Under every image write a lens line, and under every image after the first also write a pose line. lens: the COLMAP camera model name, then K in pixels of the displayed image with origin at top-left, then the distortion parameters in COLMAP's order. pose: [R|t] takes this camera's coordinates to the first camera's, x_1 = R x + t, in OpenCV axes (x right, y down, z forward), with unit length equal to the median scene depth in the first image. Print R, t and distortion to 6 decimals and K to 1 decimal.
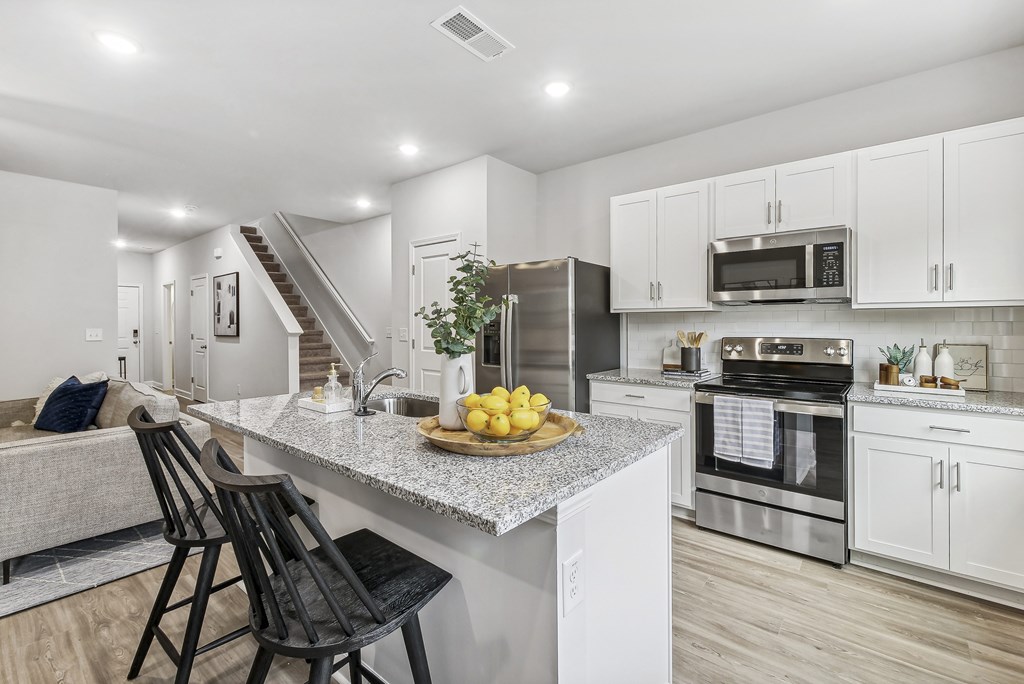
lens RADIAL K [[449.1, 0, 509.0], [0, 449.1, 325.9], [0, 0, 1]] dist [-0.005222, 0.002135]
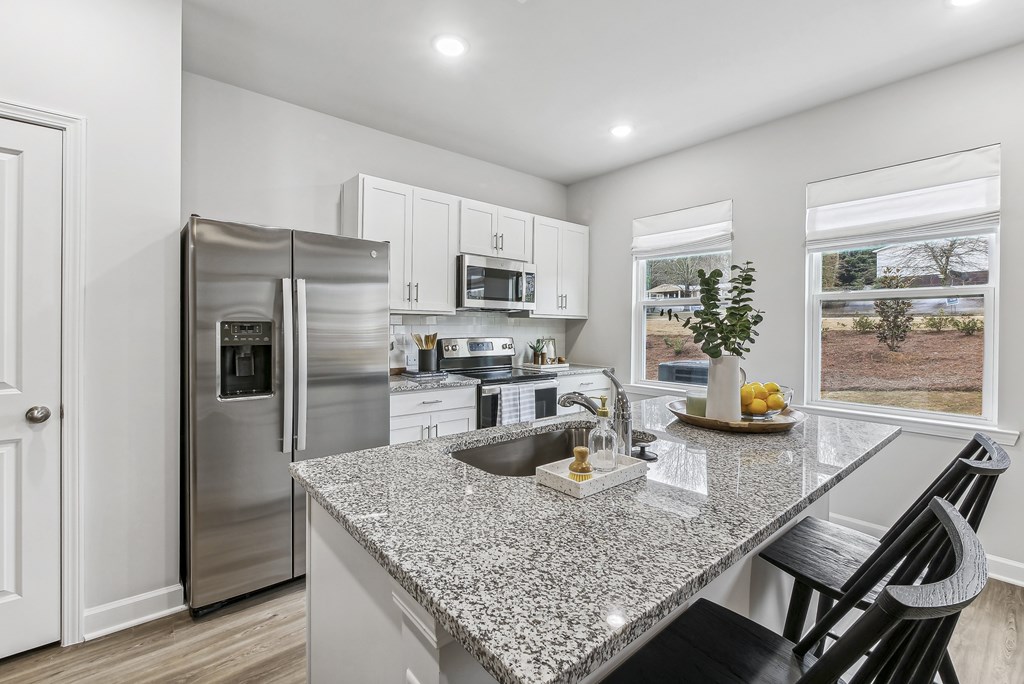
lens RADIAL K [[449.1, 0, 517.2], [0, 449.1, 328.3], [0, 0, 1]] dist [-0.005222, 0.002135]
pose [[0.170397, -0.000989, 0.985375, -0.351079], [-0.009548, 0.999951, 0.002655, -0.002174], [-0.985329, -0.009861, 0.170379, 0.366594]]
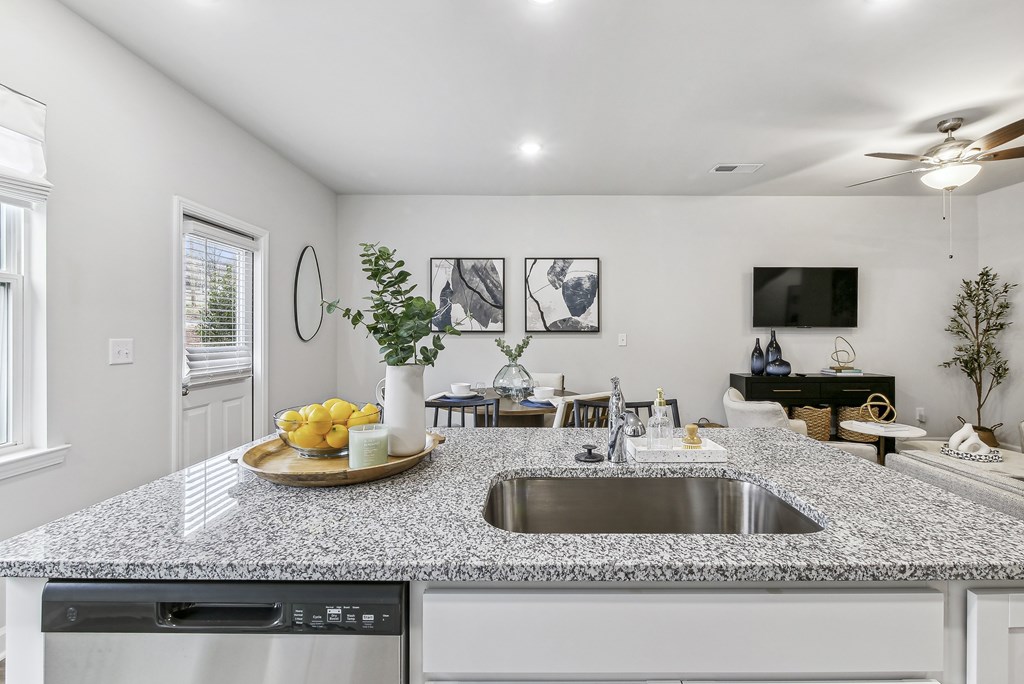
lens RADIAL K [[449.1, 0, 526.4], [0, 449.1, 327.4], [0, 0, 1]] dist [-0.005222, 0.002135]
pose [[-0.767607, -0.002135, -0.640917, 0.085081], [0.000668, 0.999991, -0.004132, -0.003080], [0.640920, -0.003600, -0.767599, 0.507109]]
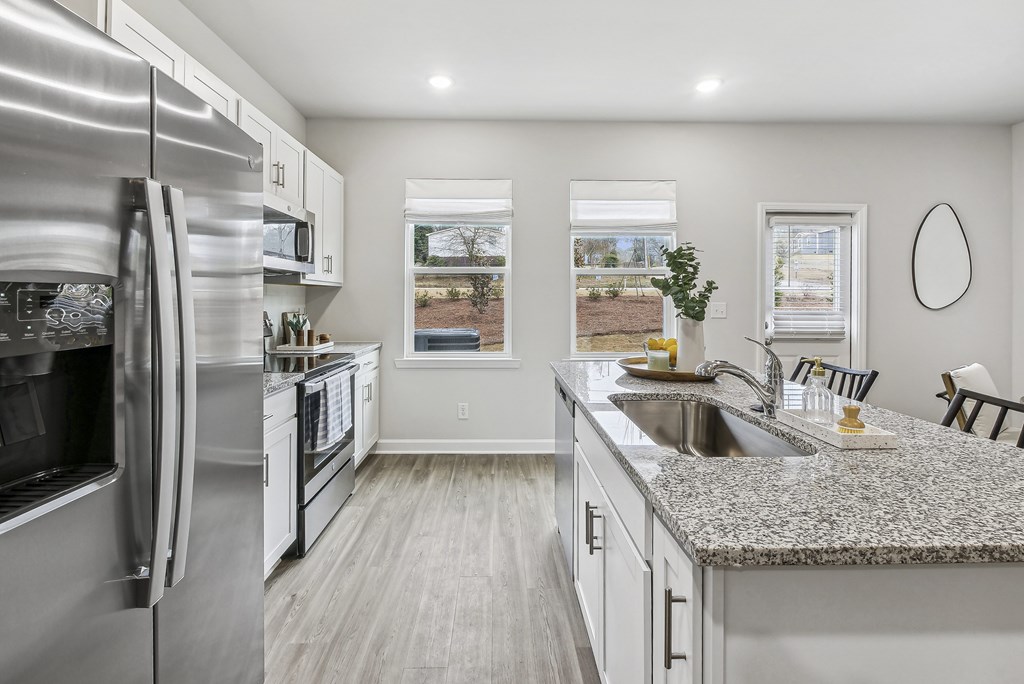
lens RADIAL K [[449.1, 0, 509.2], [0, 449.1, 303.8], [0, 0, 1]] dist [-0.005222, 0.002135]
pose [[-0.659488, -0.009259, 0.751658, -0.202917], [-0.001200, 0.999936, 0.011264, -0.000015], [-0.751714, 0.006526, -0.659457, 0.639522]]
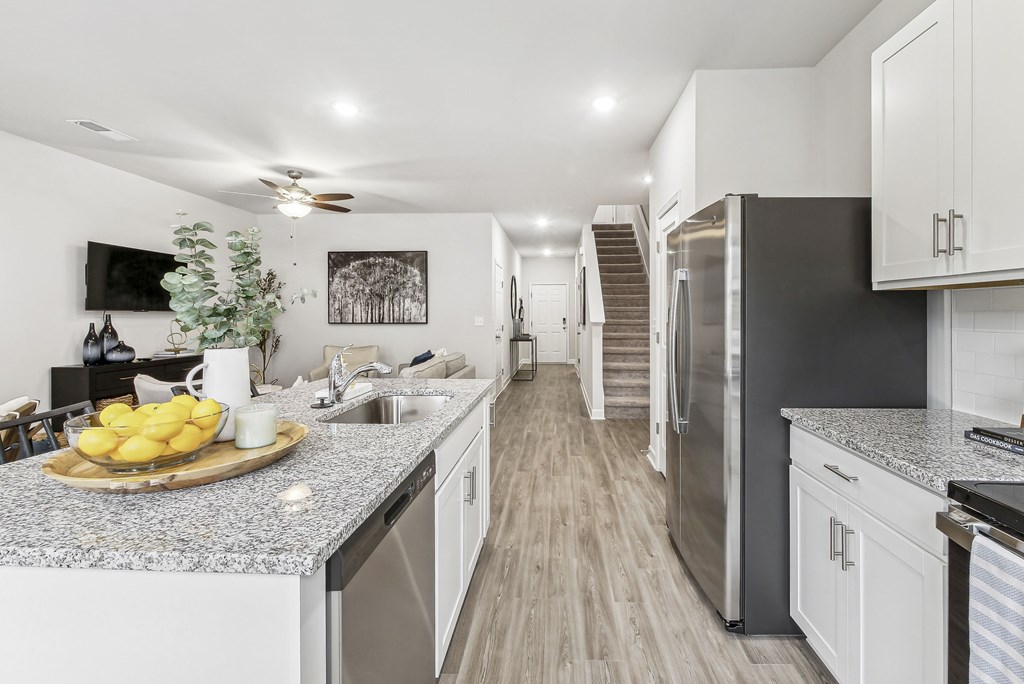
lens RADIAL K [[449.1, 0, 543.6], [0, 449.1, 316.1], [0, 0, 1]] dist [-0.005222, 0.002135]
pose [[0.608206, 0.003806, -0.793770, 0.257476], [-0.002078, 0.999993, 0.003203, -0.001277], [0.793776, -0.000299, 0.608210, 0.275443]]
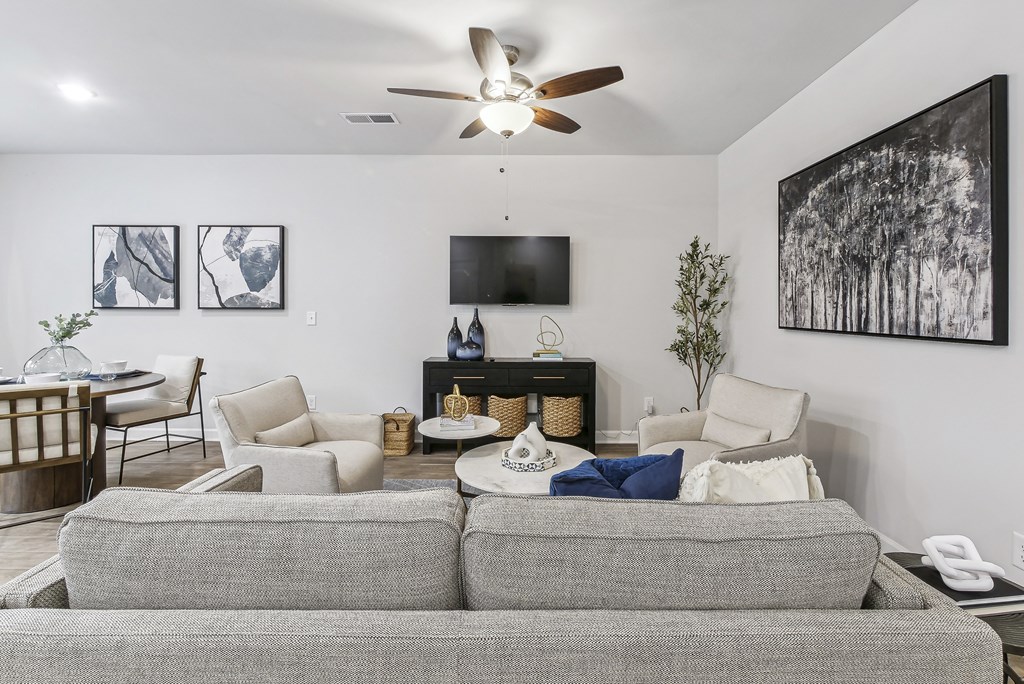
lens RADIAL K [[449.1, 0, 515.8], [0, 449.1, 308.7], [0, 0, 1]] dist [-0.005222, 0.002135]
pose [[-0.773181, -0.001409, -0.634183, -0.407107], [-0.003904, 0.999989, 0.002539, -0.002211], [0.634173, 0.004439, -0.773179, 0.782037]]
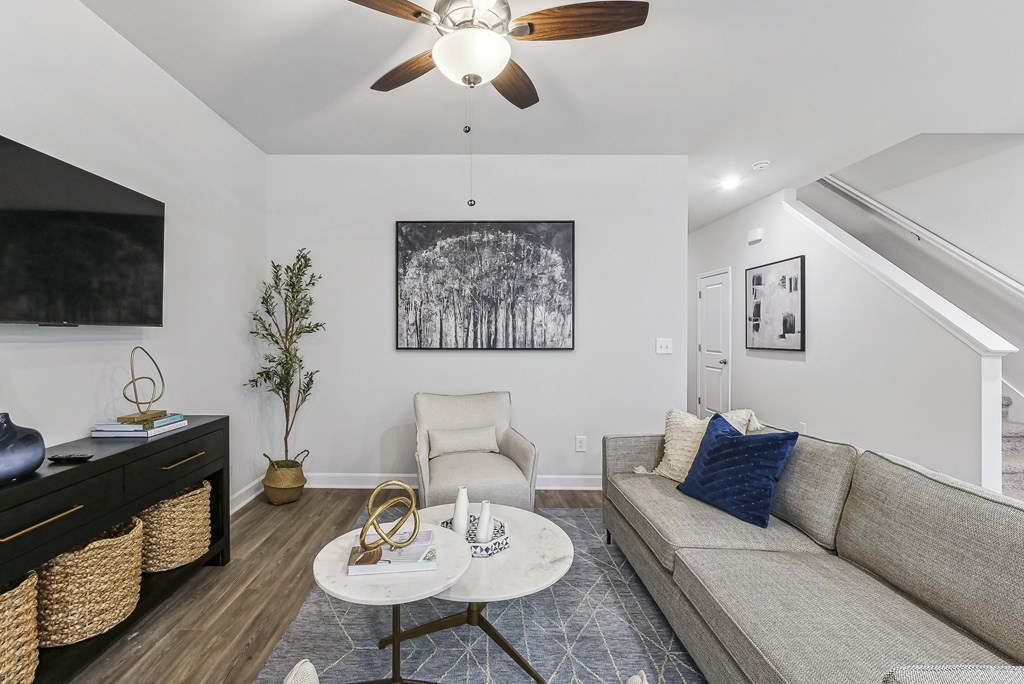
lens RADIAL K [[454.6, 0, 474.1], [0, 454.6, 335.5], [0, 0, 1]] dist [0.004945, -0.000613]
pose [[0.625296, 0.008585, -0.780341, -0.438508], [-0.005030, 0.999963, 0.006971, -0.002479], [0.780372, -0.000433, 0.625316, 0.213108]]
